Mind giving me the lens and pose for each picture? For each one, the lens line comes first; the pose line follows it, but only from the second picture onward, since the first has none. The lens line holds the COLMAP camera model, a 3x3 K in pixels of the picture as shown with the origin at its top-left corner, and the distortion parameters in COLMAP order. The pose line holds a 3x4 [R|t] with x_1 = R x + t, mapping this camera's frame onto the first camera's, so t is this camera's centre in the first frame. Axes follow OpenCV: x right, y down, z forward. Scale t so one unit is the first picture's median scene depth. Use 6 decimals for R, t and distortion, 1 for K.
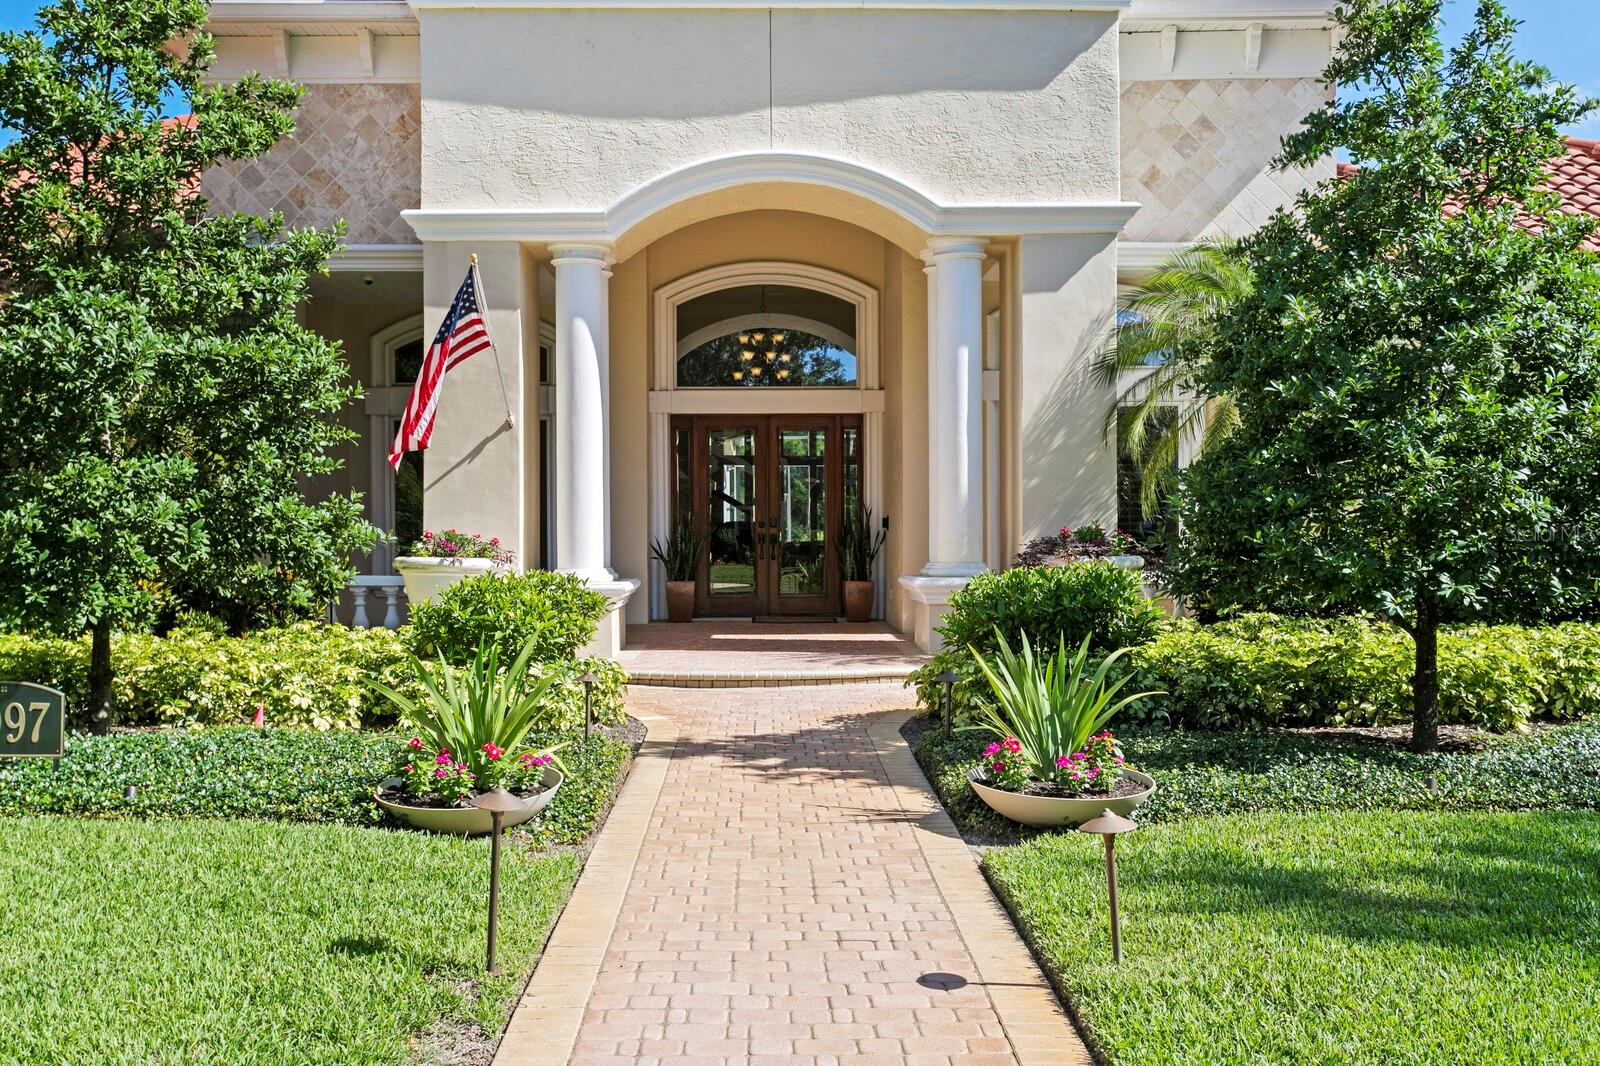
lens RADIAL K [[1657.2, 0, 800.8], [0, 1657.2, 535.0], [0, 0, 1]] dist [0.024626, 0.000000]
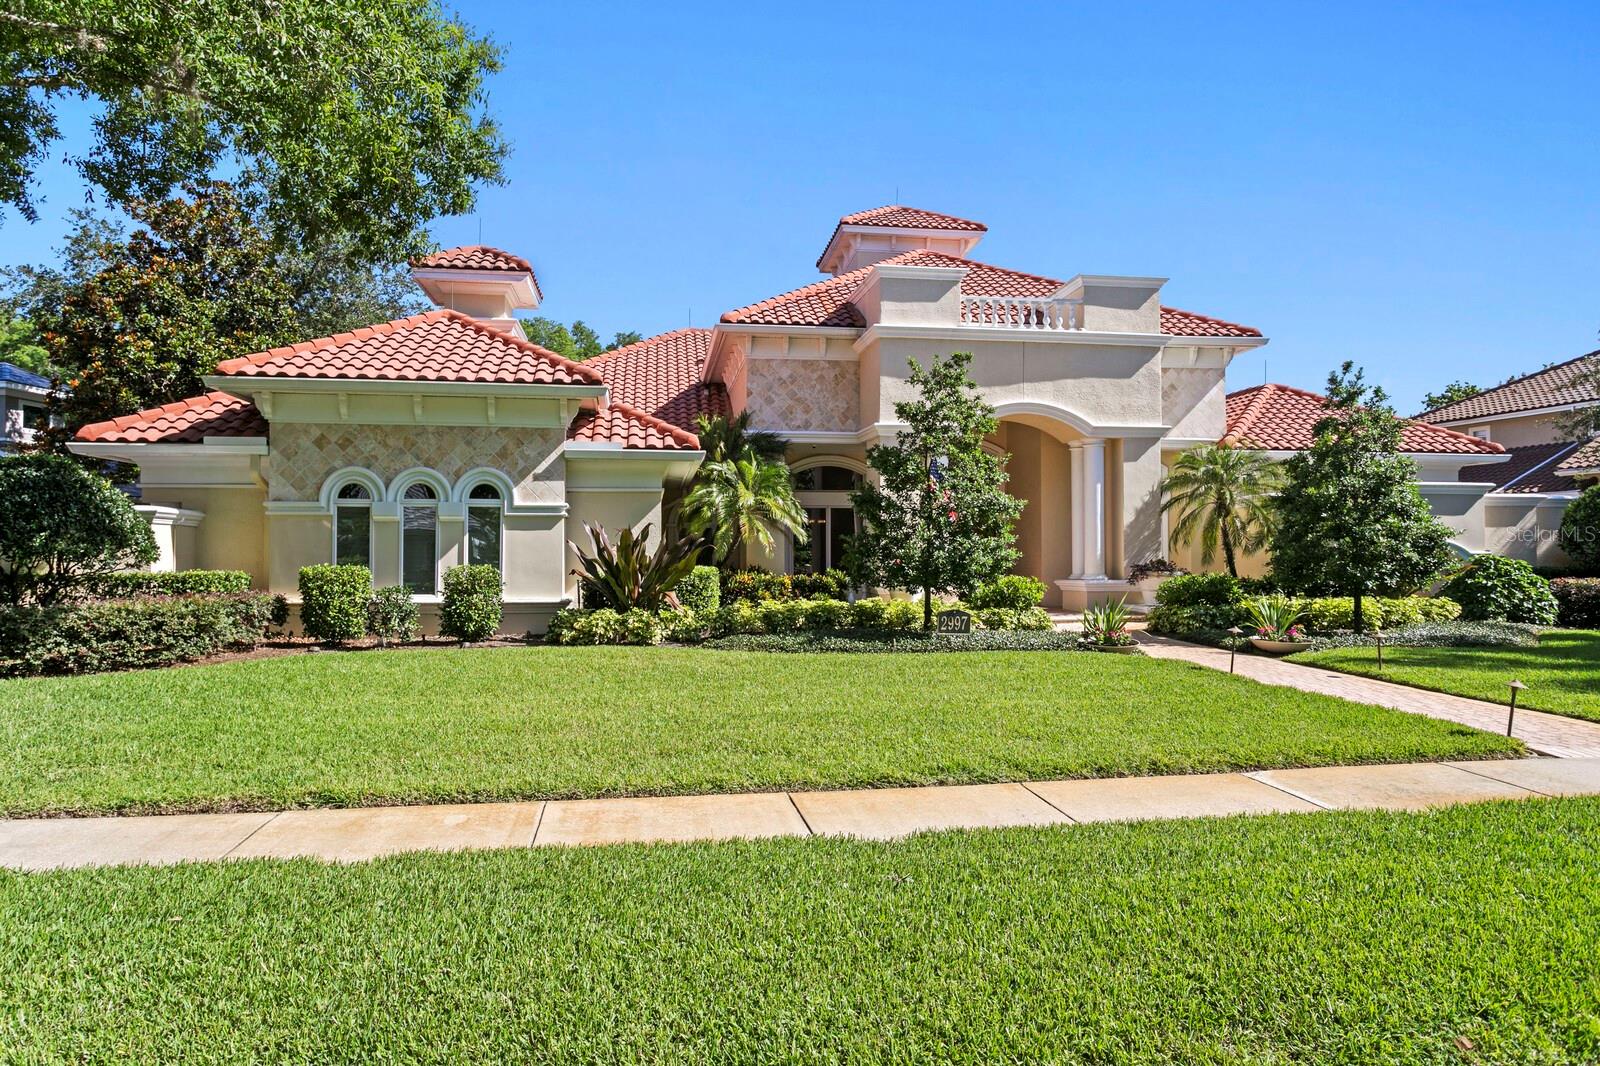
lens RADIAL K [[1037.5, 0, 797.9], [0, 1037.5, 530.8], [0, 0, 1]] dist [0.001999, 0.000225]
pose [[0.993663, 0.008969, 0.112041, -0.508347], [-0.006296, 0.999688, -0.024188, -0.004817], [-0.112222, 0.023330, 0.993409, -0.450355]]
